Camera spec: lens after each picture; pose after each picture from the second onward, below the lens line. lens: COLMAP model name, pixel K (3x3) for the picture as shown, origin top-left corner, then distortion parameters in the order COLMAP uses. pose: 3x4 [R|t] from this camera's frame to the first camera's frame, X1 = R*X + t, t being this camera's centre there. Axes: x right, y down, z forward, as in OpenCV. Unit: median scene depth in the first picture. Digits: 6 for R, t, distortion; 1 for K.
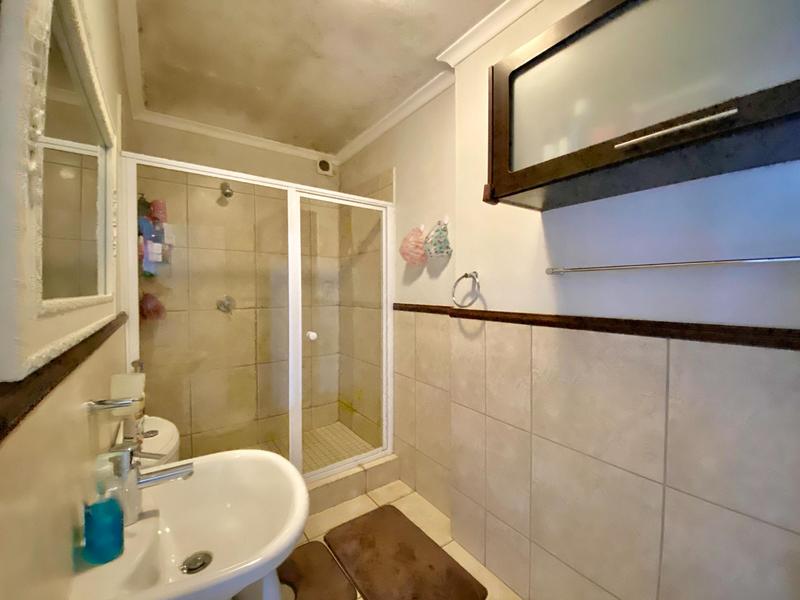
lens RADIAL K [[328.4, 0, 397.6], [0, 328.4, 298.6], [0, 0, 1]] dist [-0.018073, -0.000323]
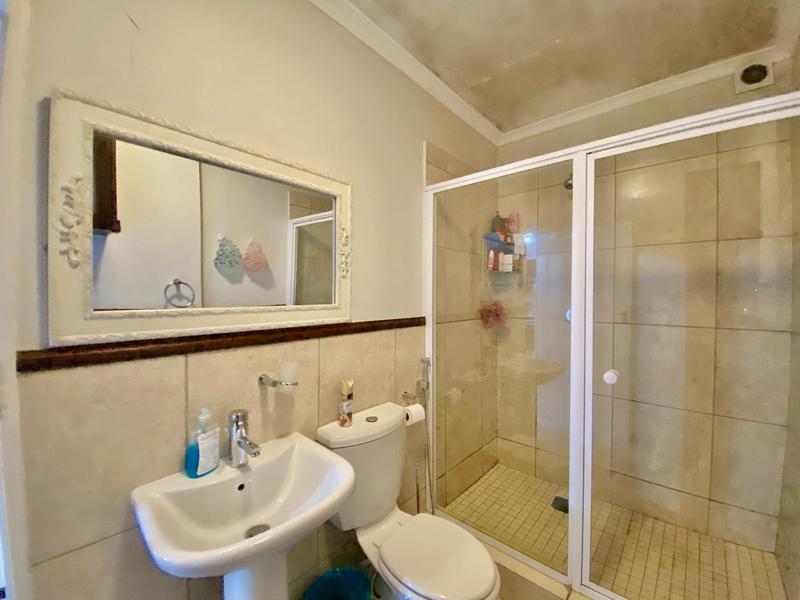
lens RADIAL K [[328.4, 0, 397.6], [0, 328.4, 298.6], [0, 0, 1]] dist [-0.018073, -0.000323]
pose [[0.216640, 0.017799, -0.976089, 0.220295], [-0.034544, 0.999347, 0.010556, -0.026537], [0.975640, 0.031431, 0.217114, 0.423372]]
